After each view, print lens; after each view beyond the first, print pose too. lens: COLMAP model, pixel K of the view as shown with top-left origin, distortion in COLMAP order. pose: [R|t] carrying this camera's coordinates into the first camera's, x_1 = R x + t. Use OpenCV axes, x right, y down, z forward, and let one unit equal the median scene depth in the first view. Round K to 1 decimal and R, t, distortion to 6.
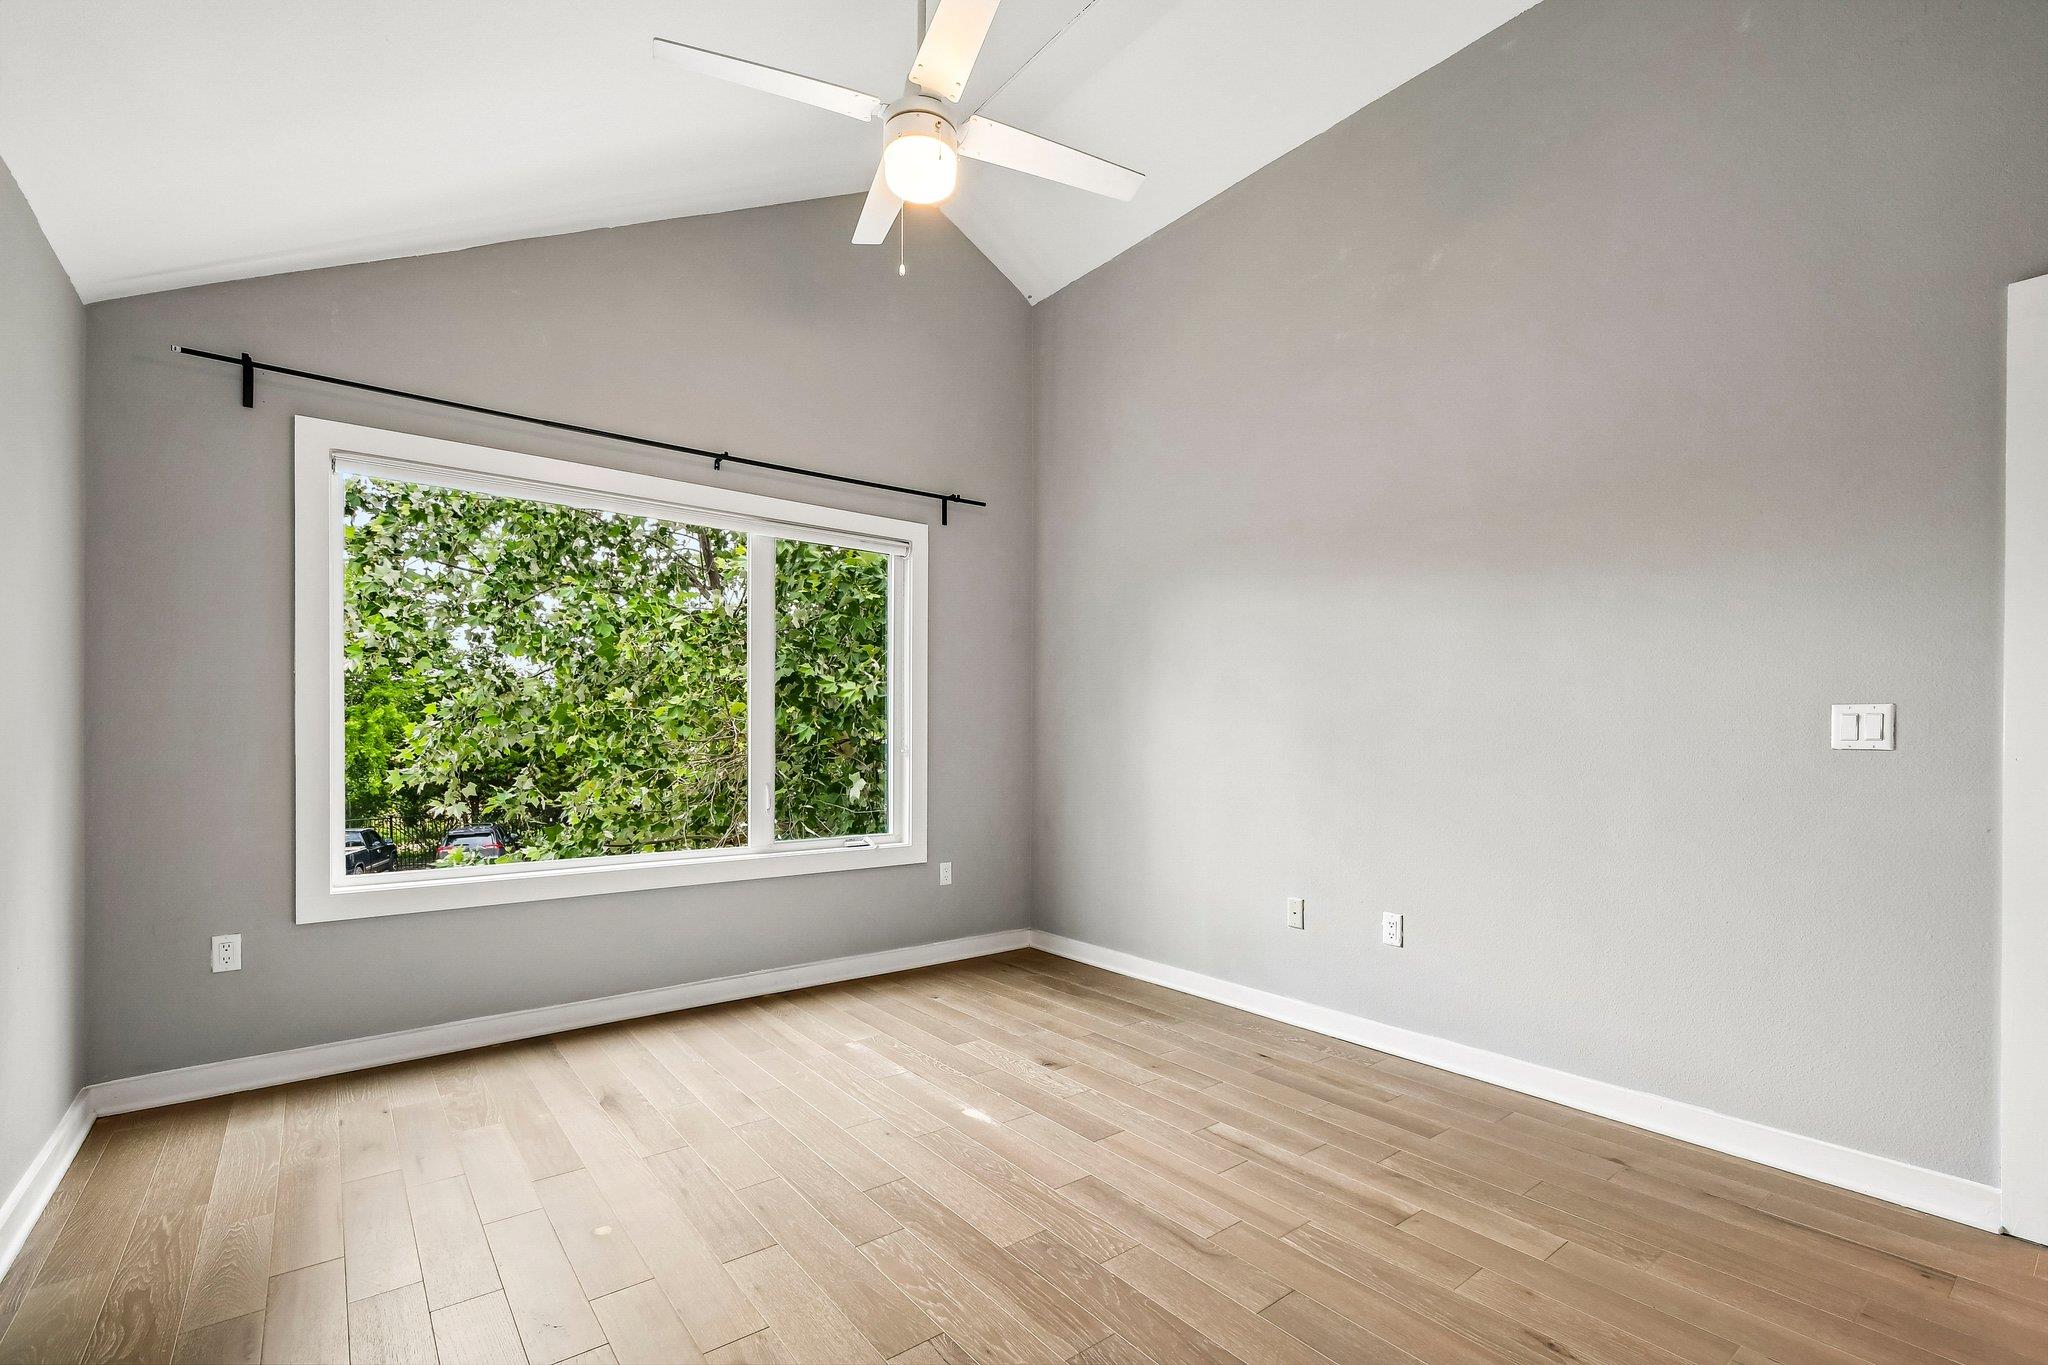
lens RADIAL K [[898.9, 0, 1023.6], [0, 898.9, 742.1], [0, 0, 1]] dist [0.000458, -0.001101]
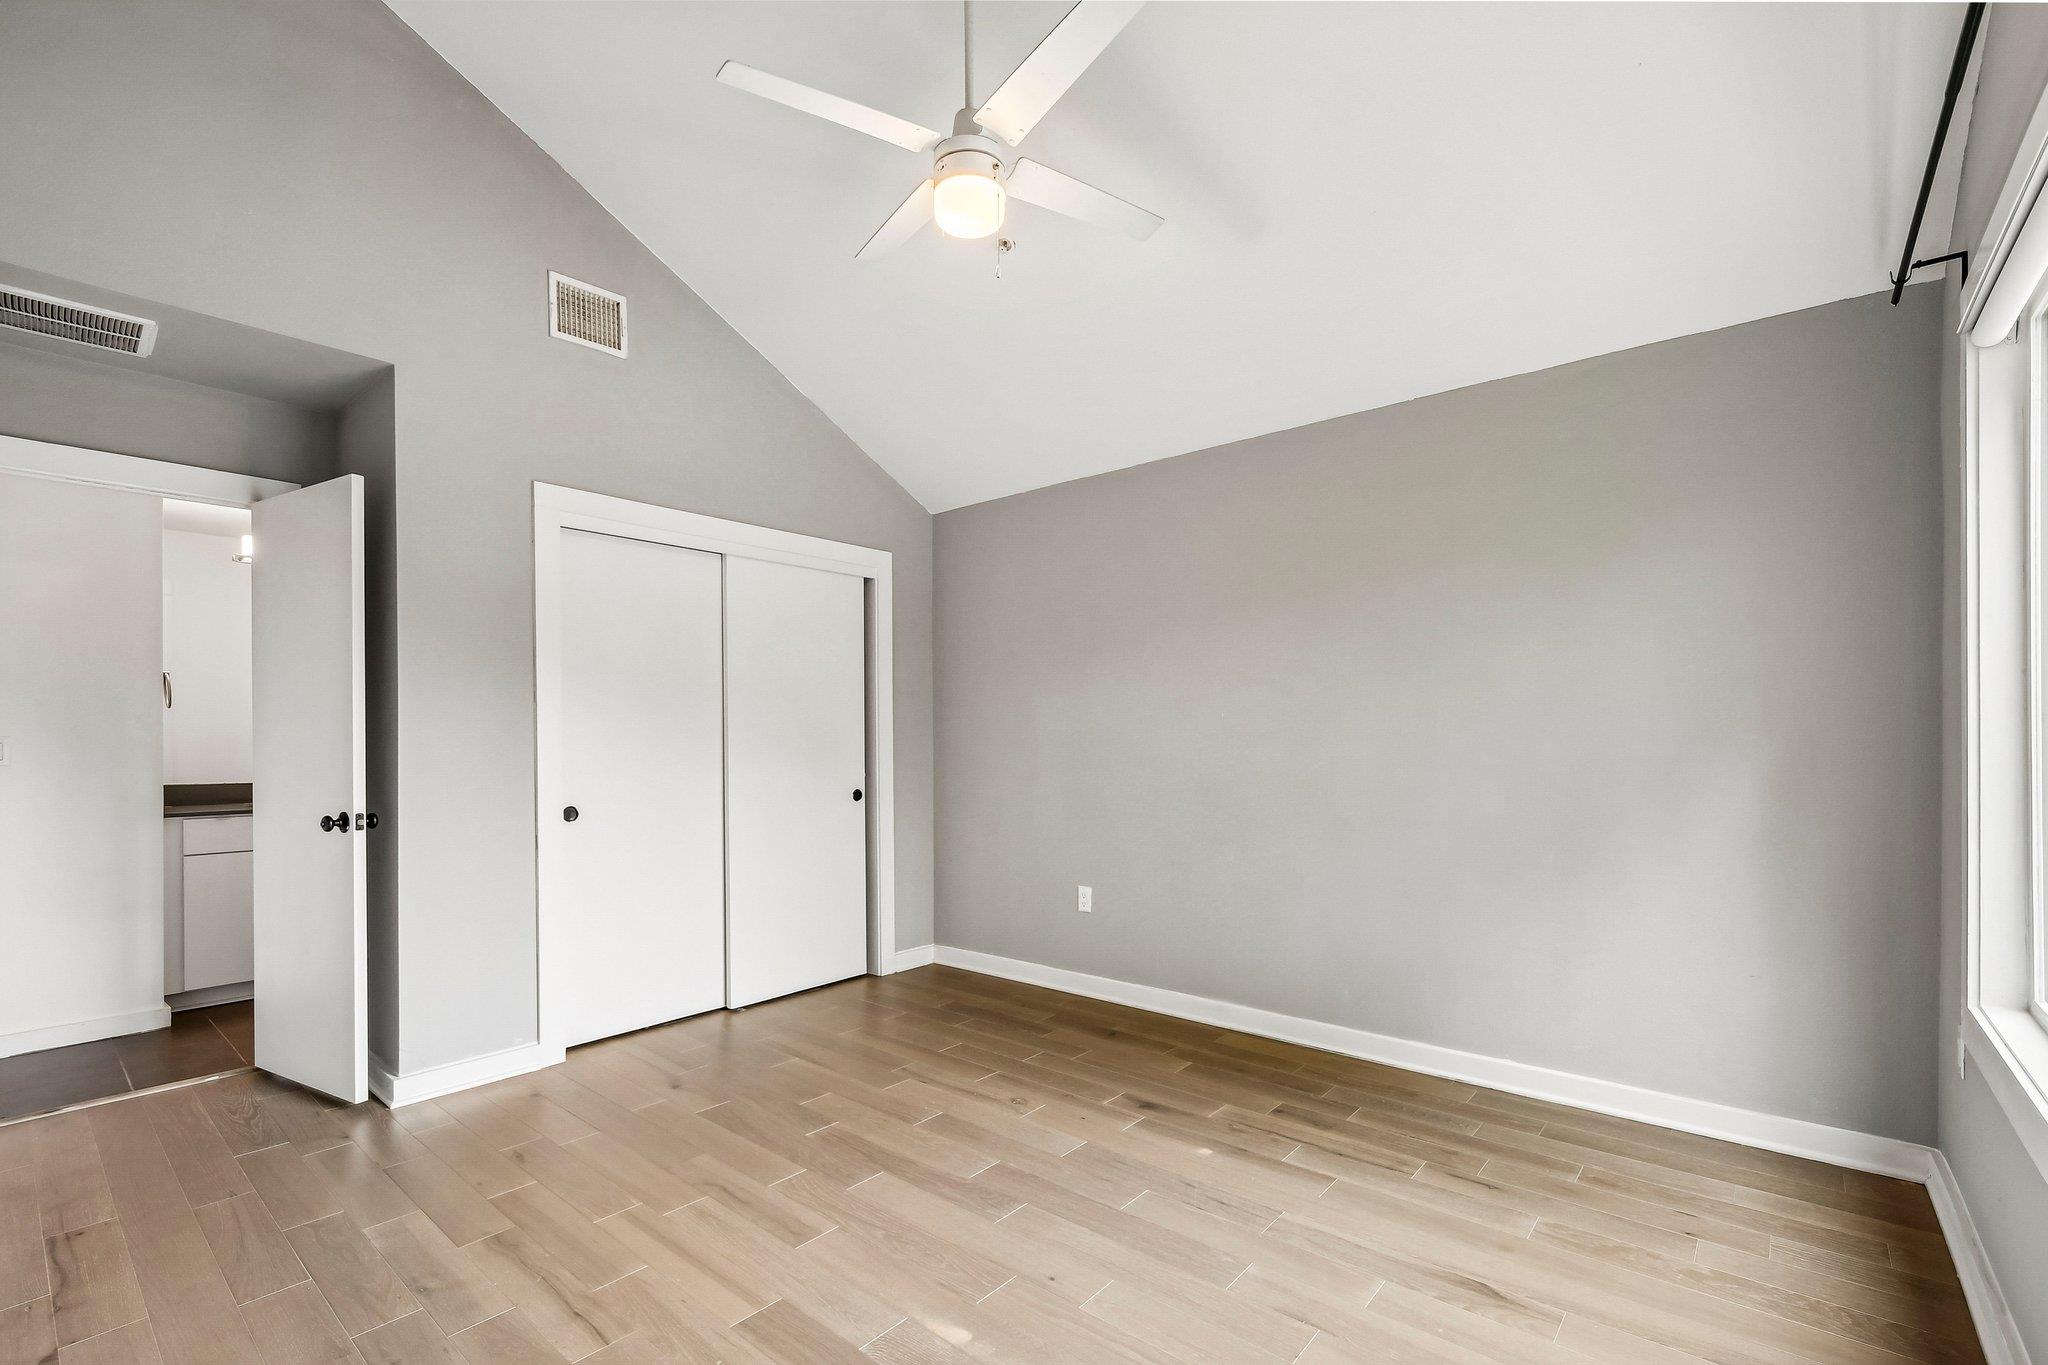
lens RADIAL K [[901.0, 0, 1016.8], [0, 901.0, 741.6], [0, 0, 1]] dist [0.004567, -0.005139]
pose [[-0.981044, 0.005694, -0.193699, 0.022371], [0.004608, 0.999971, 0.006058, -0.028214], [0.193728, 0.005051, -0.981042, 1.474442]]
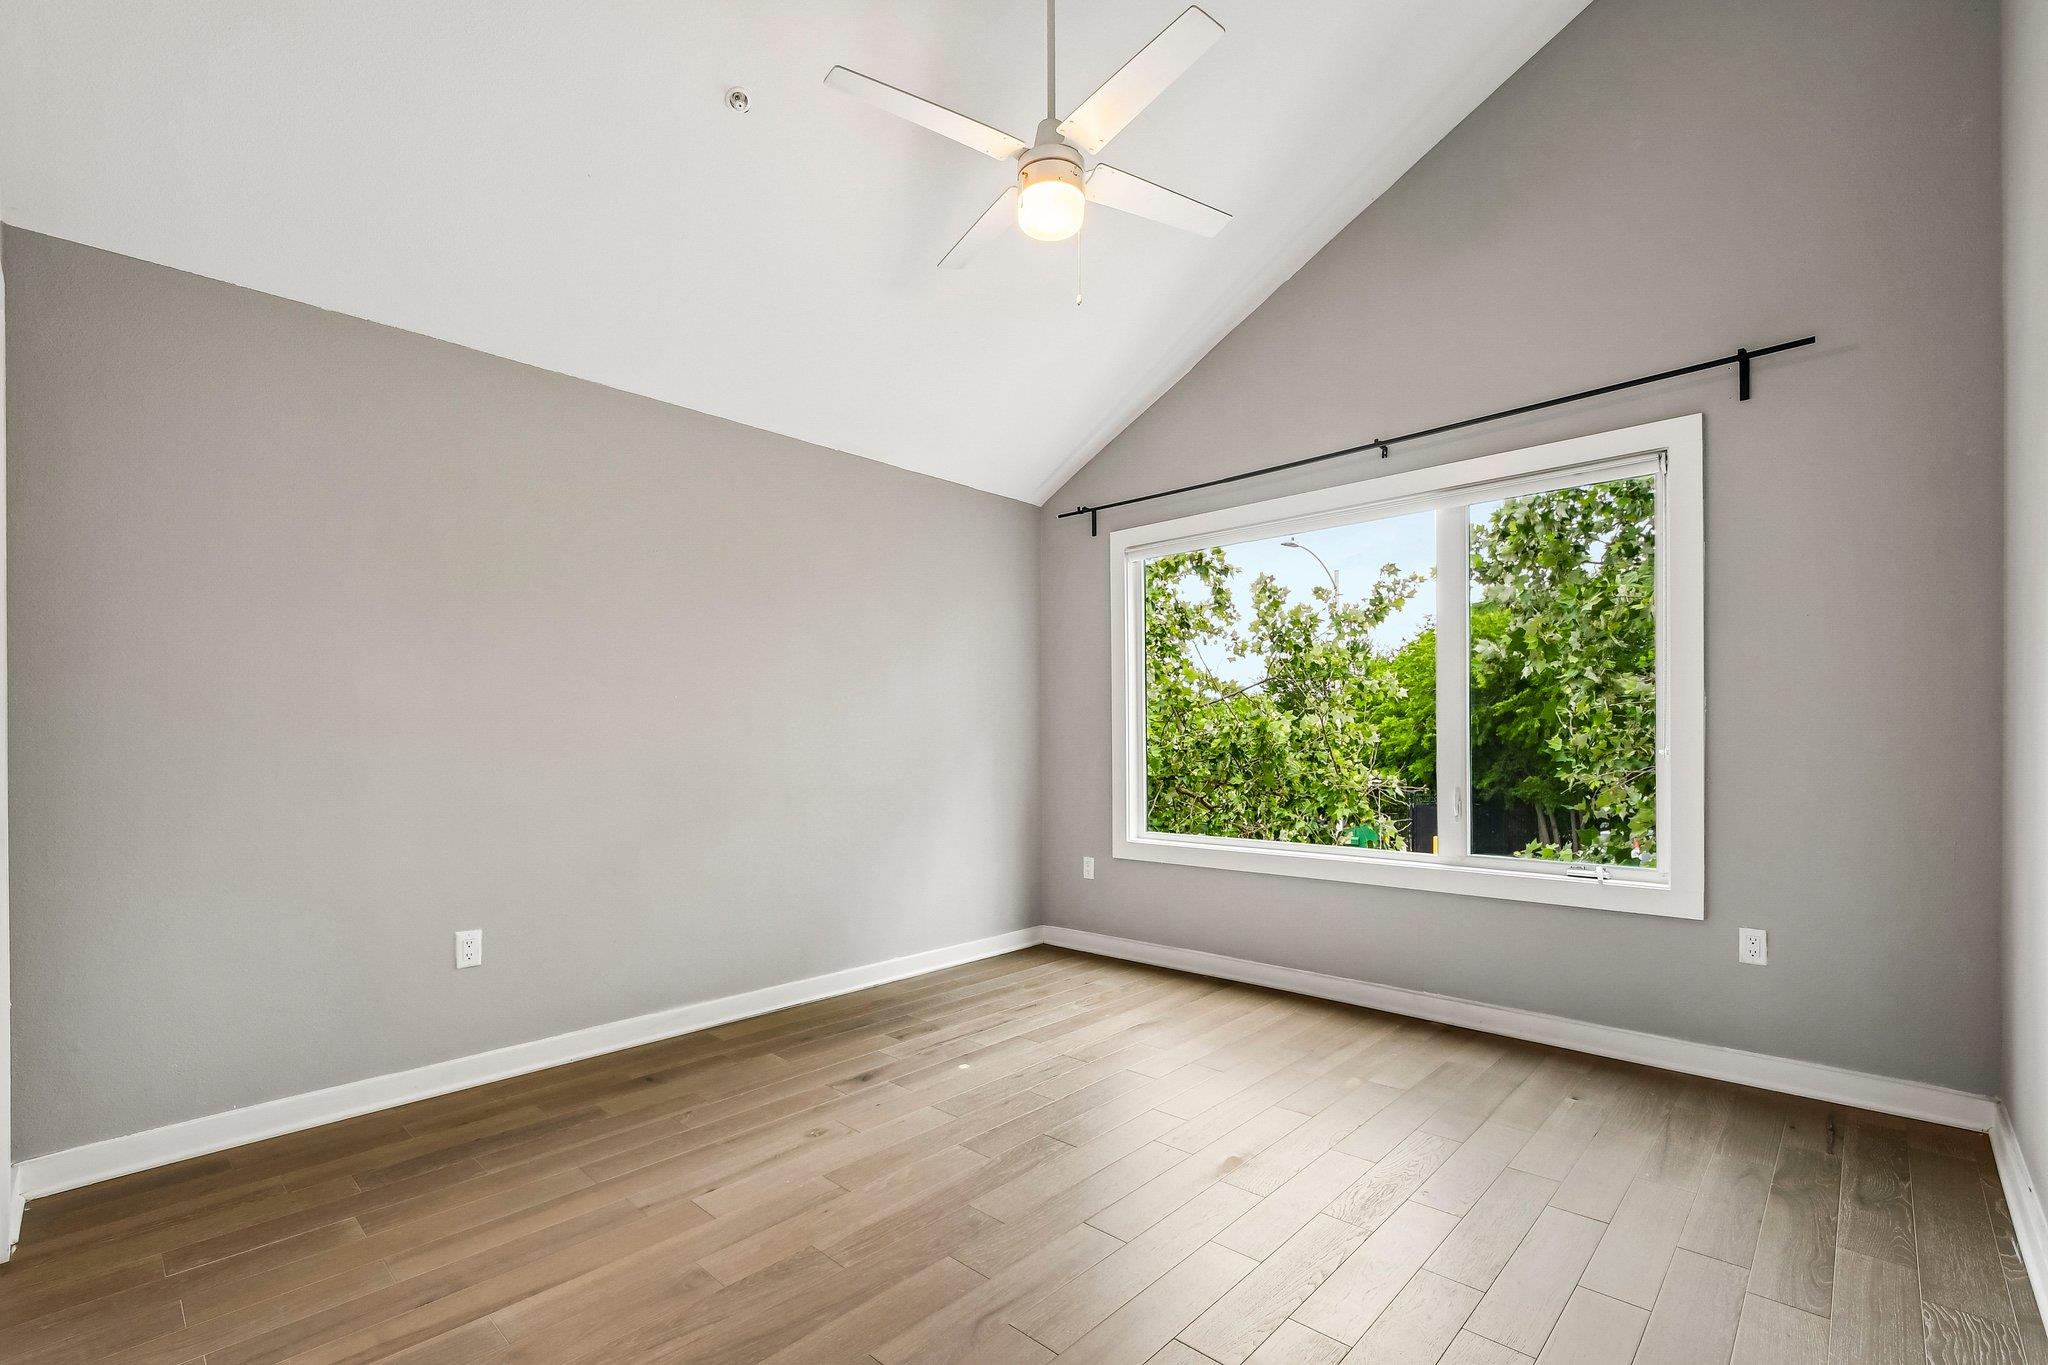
lens RADIAL K [[898.9, 0, 1023.6], [0, 898.9, 742.1], [0, 0, 1]] dist [0.000458, -0.001101]
pose [[0.150432, 0.000859, -0.988620, 0.690918], [0.001310, 0.999999, 0.001068, 0.000649], [0.988620, -0.001456, 0.150430, 0.588452]]
